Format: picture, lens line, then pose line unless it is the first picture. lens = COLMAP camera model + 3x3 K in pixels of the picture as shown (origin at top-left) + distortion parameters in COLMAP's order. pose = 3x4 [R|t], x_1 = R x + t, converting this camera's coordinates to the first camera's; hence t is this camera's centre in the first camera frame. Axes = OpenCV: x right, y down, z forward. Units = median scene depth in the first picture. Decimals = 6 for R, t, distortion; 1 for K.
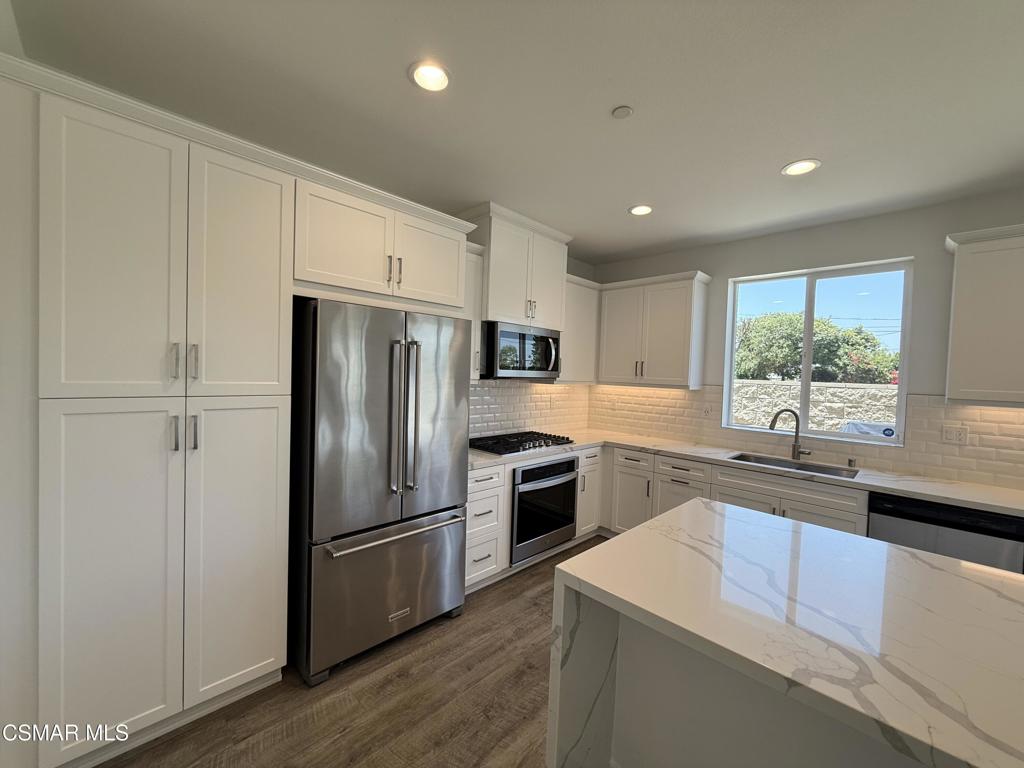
lens RADIAL K [[409.7, 0, 512.9], [0, 409.7, 383.4], [0, 0, 1]] dist [-0.001281, 0.000019]
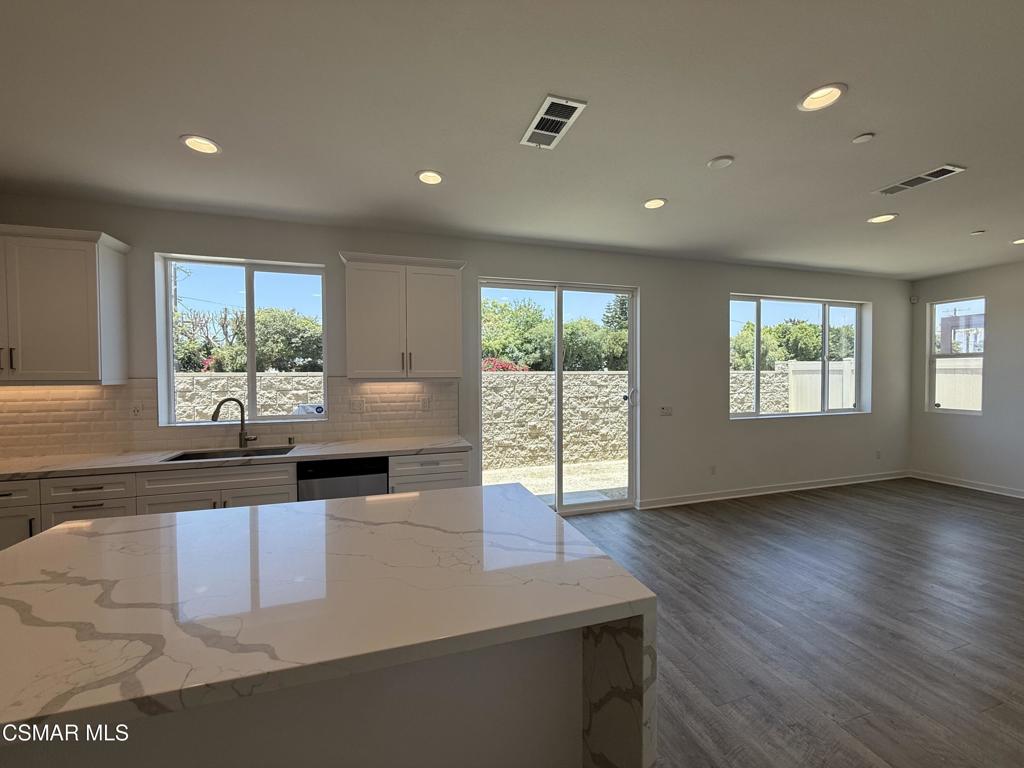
lens RADIAL K [[409.7, 0, 514.6], [0, 409.7, 384.3], [0, 0, 1]] dist [-0.001281, 0.000019]
pose [[0.459737, -0.058473, 0.886128, 0.106327], [0.045697, 0.998066, 0.042151, 0.017898], [-0.886879, 0.021115, 0.461519, -0.055781]]
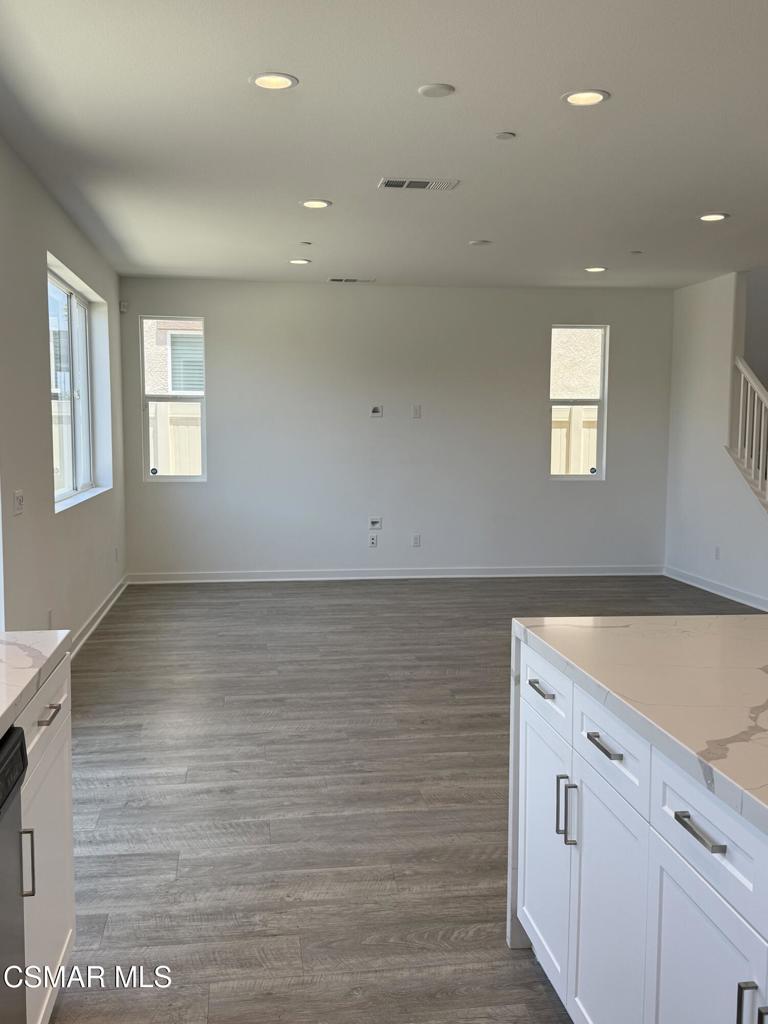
lens RADIAL K [[954.3, 0, 374.3], [0, 954.3, 508.0], [0, 0, 1]] dist [0.073657, 0.000000]
pose [[-0.793804, -0.087245, 0.601883, 0.278741], [-0.012004, 0.991712, 0.127919, 0.005436], [-0.608055, 0.094317, -0.788272, 0.888164]]
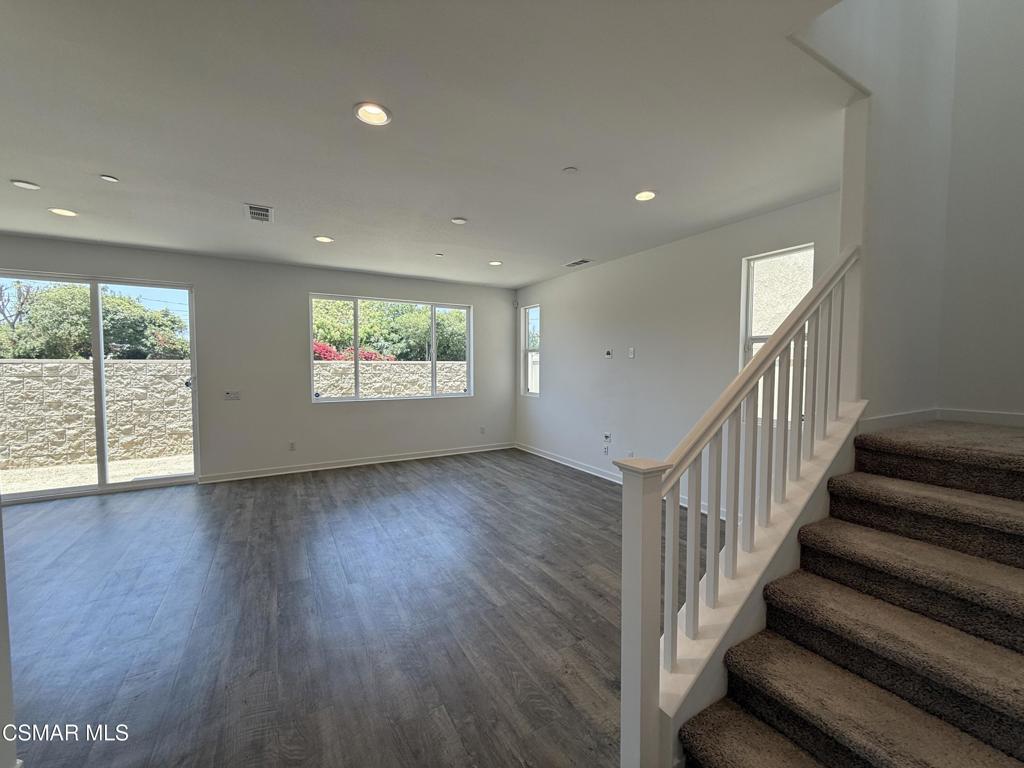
lens RADIAL K [[409.7, 0, 514.4], [0, 409.7, 382.2], [0, 0, 1]] dist [-0.001281, 0.000019]
pose [[0.252035, -0.075688, 0.964754, 0.325616], [0.033746, 0.997018, 0.069403, 0.064751], [-0.967130, 0.015065, 0.253837, -1.242479]]
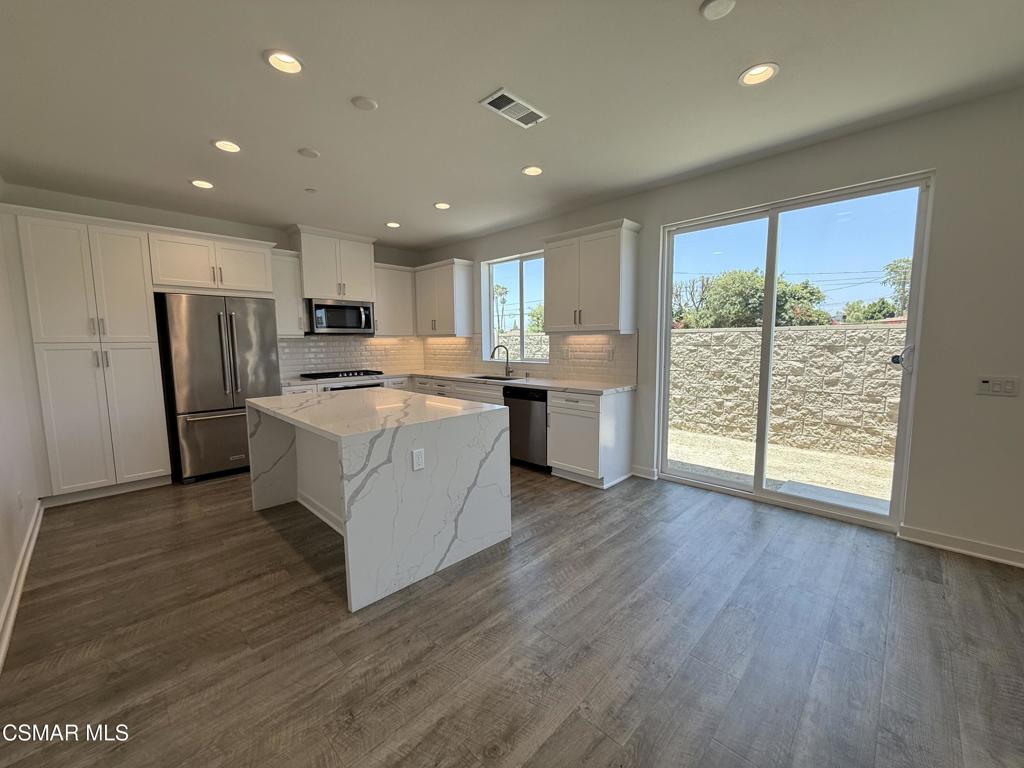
lens RADIAL K [[409.7, 0, 512.9], [0, 409.7, 383.7], [0, 0, 1]] dist [-0.001281, 0.000019]
pose [[0.998990, -0.044427, 0.006689, 0.651377], [0.043772, 0.995996, 0.077952, 0.083601], [-0.010126, -0.077580, 0.996935, -0.576582]]
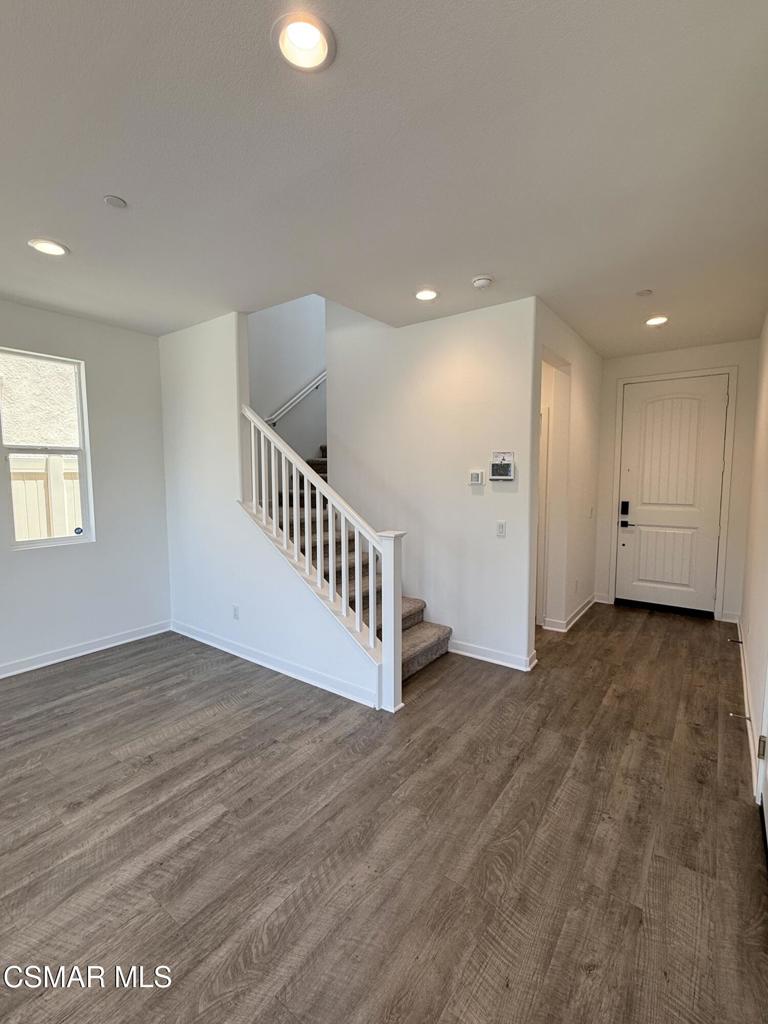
lens RADIAL K [[457.3, 0, 378.5], [0, 457.3, 516.4], [0, 0, 1]] dist [0.004974, 0.000619]
pose [[-0.989573, -0.017529, -0.142962, 0.874716], [-0.034918, 0.992153, 0.120054, 0.046871], [0.139736, 0.123795, -0.982420, -0.462968]]
